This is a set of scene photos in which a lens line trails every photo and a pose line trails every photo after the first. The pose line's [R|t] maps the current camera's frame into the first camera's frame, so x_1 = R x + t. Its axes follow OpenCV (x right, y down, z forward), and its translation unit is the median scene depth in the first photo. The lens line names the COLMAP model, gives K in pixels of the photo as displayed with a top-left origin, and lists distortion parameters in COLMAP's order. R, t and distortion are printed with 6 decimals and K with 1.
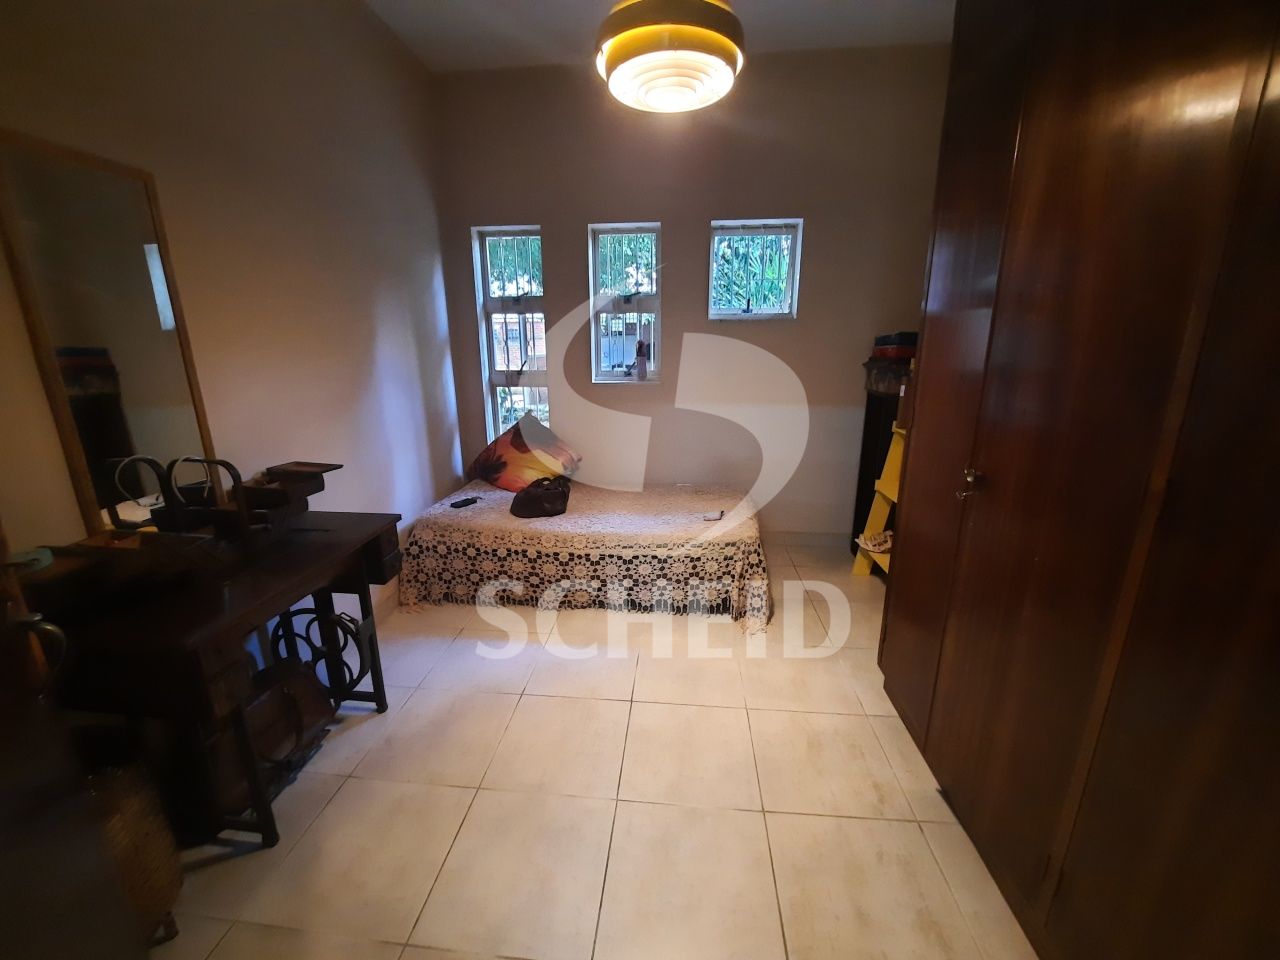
lens RADIAL K [[510.1, 0, 640.0], [0, 510.1, 480.0], [0, 0, 1]] dist [-0.019047, -0.000473]
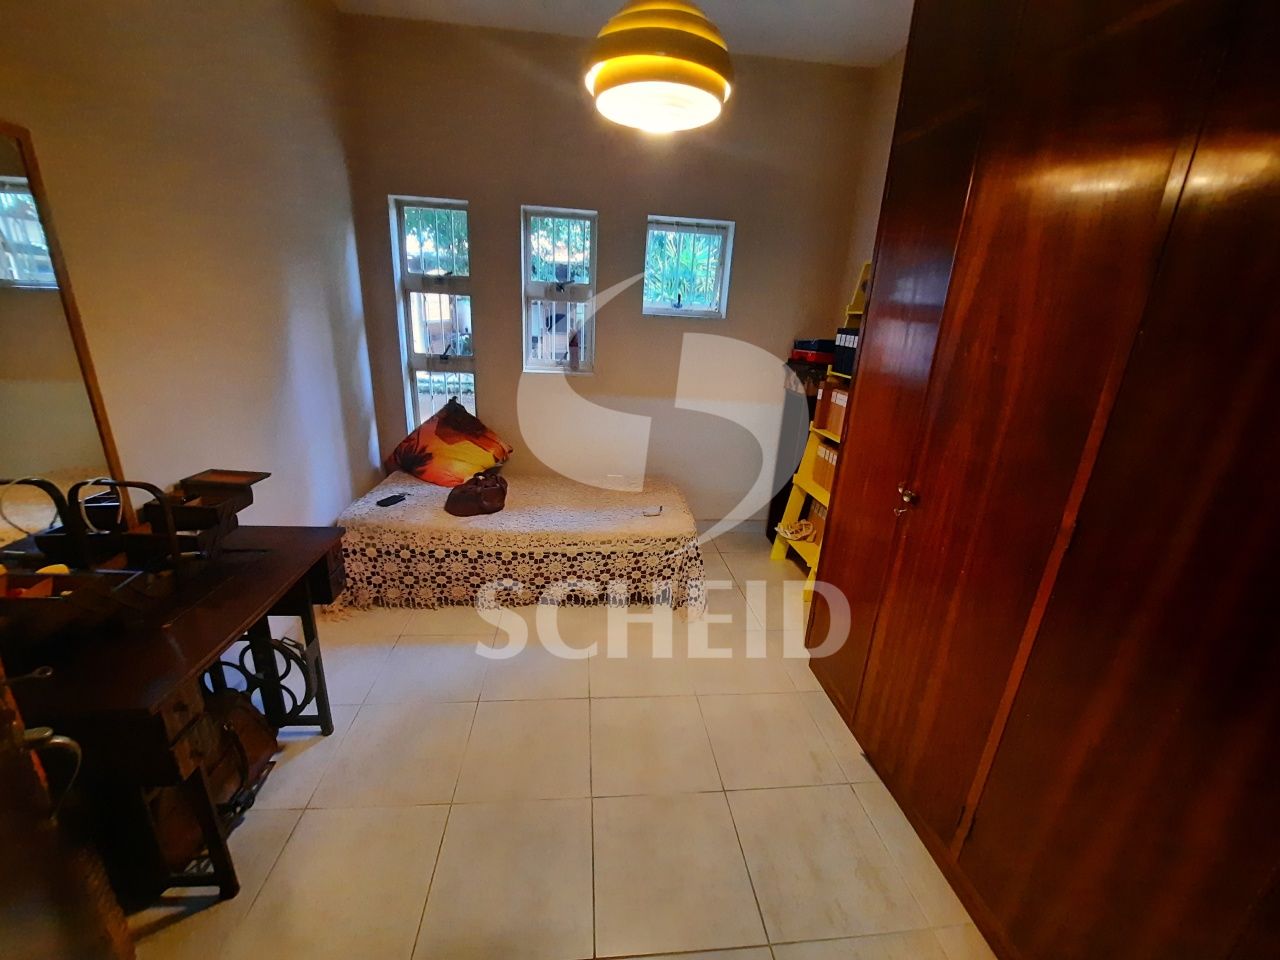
lens RADIAL K [[510.1, 0, 640.0], [0, 510.1, 480.0], [0, 0, 1]] dist [-0.019047, -0.000473]
pose [[0.978629, -0.005621, 0.205555, -0.098293], [-0.007005, 0.998135, 0.060647, -0.058046], [-0.205513, -0.060791, 0.976765, -0.007929]]
